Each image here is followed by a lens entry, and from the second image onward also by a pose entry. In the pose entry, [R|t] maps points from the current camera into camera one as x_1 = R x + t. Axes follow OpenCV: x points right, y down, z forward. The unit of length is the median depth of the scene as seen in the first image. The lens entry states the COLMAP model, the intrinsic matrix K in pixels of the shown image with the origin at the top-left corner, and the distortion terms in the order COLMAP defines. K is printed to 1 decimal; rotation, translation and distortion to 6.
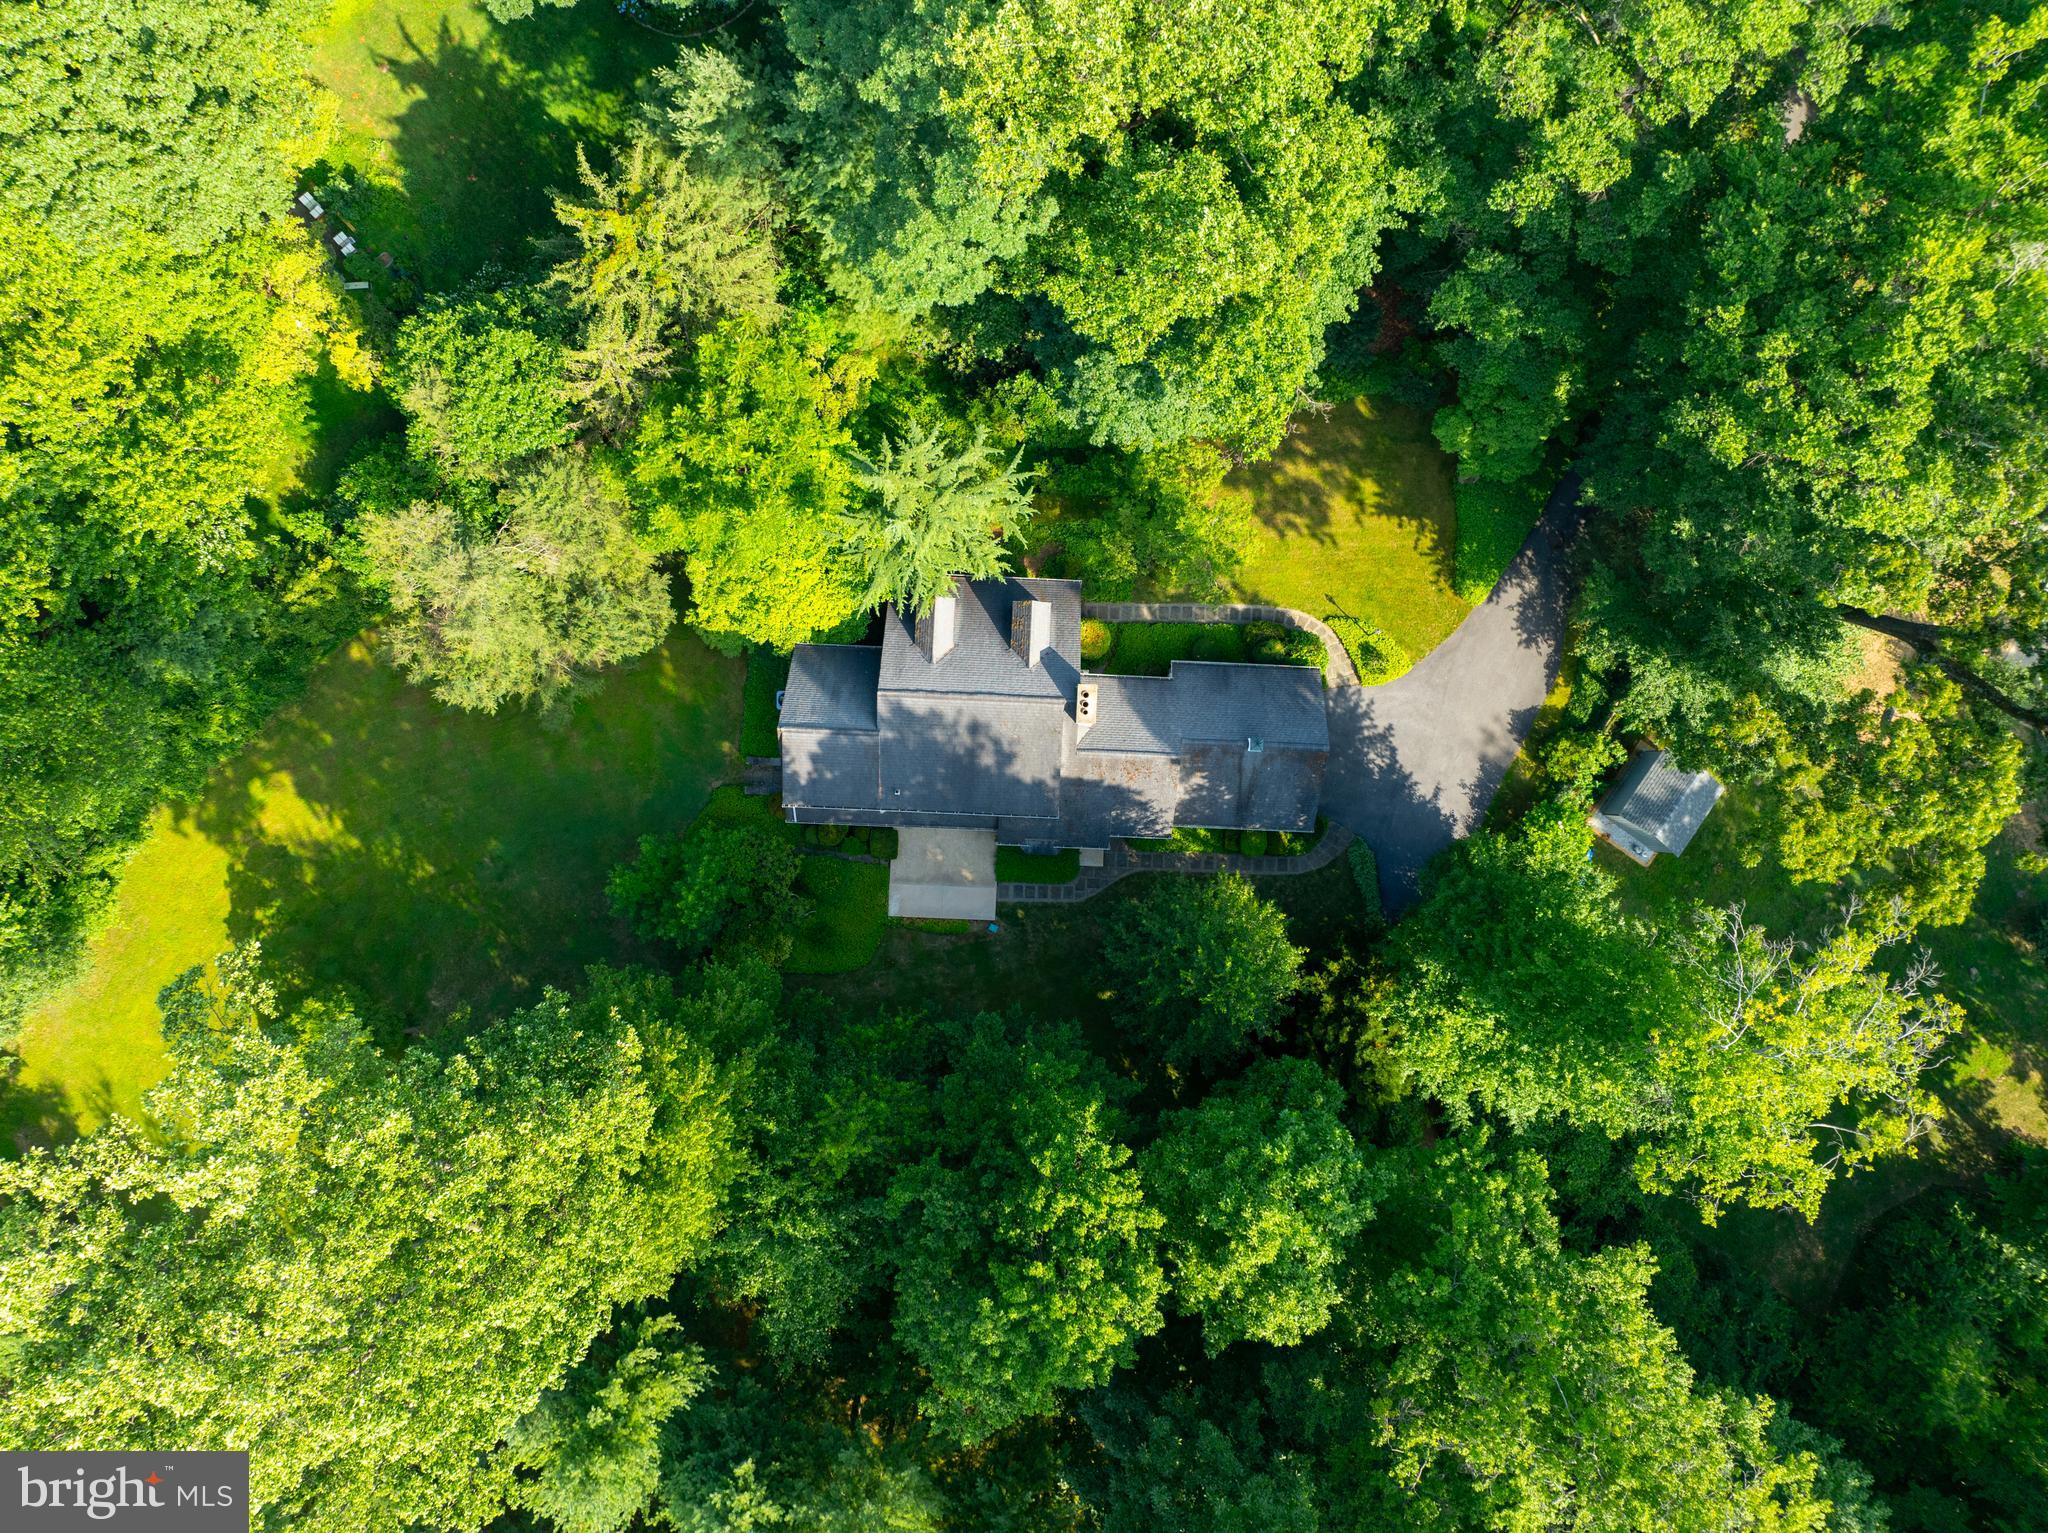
lens RADIAL K [[1428.4, 0, 1024.0], [0, 1428.4, 766.5], [0, 0, 1]] dist [0.062692, -0.000051]
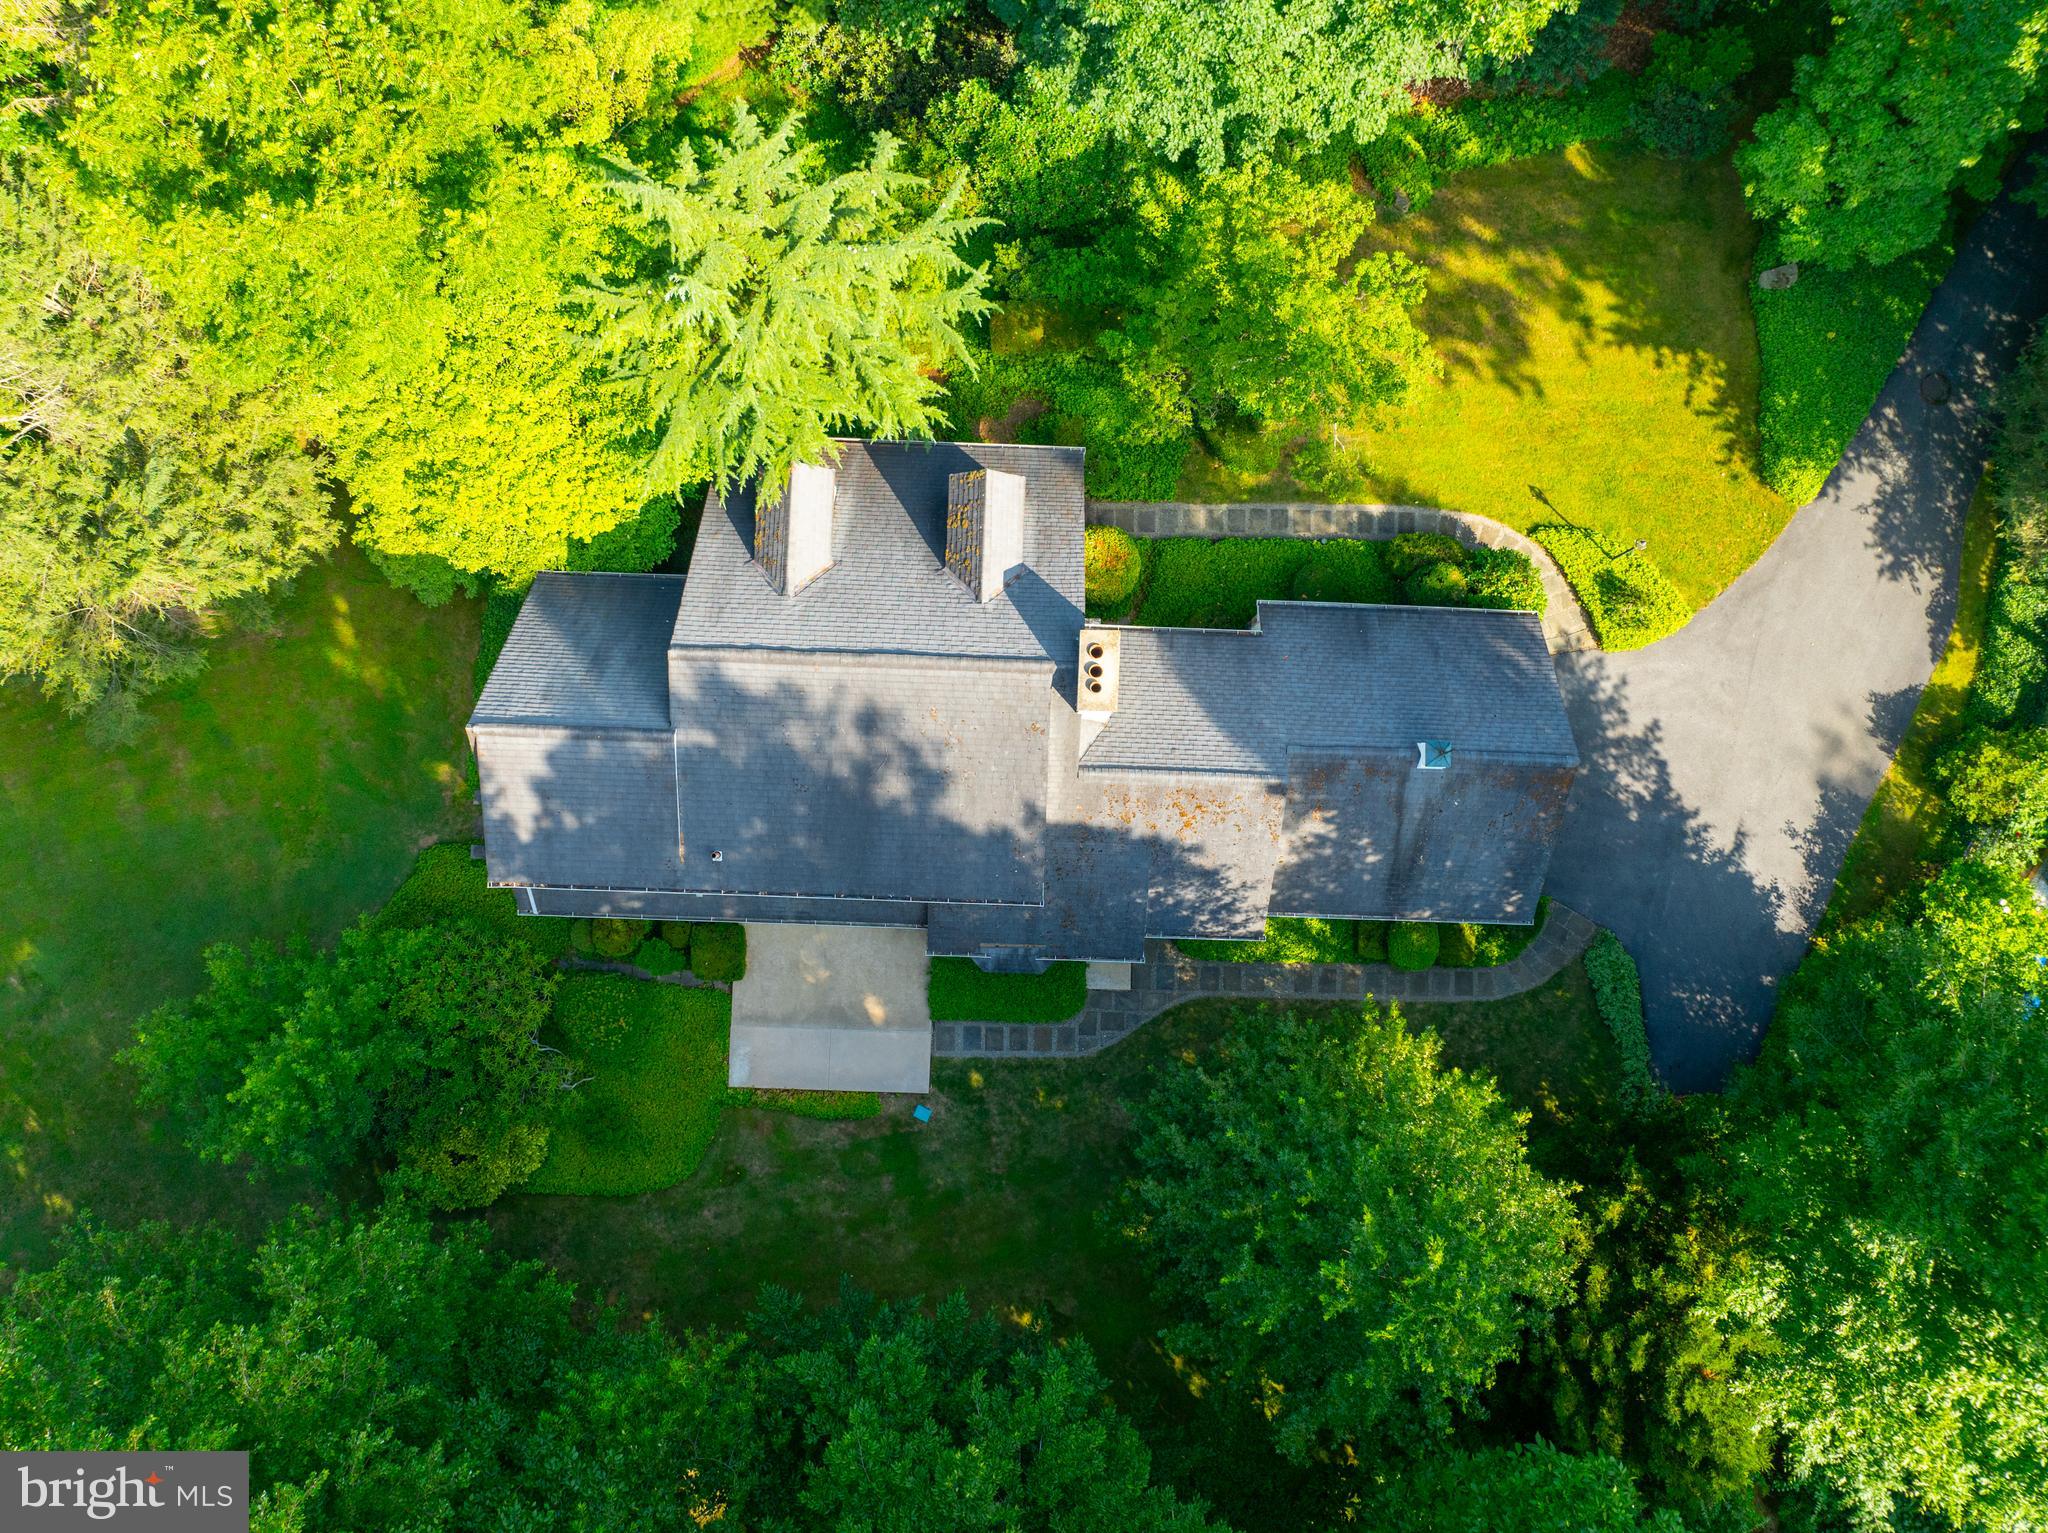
lens RADIAL K [[1436.2, 0, 1024.0], [0, 1436.2, 766.5], [0, 0, 1]] dist [-0.029027, -0.000525]
pose [[0.999963, -0.008101, -0.002738, 0.018290], [0.008001, 0.999365, -0.034732, 0.004950], [0.003017, 0.034709, 0.999393, 0.477108]]
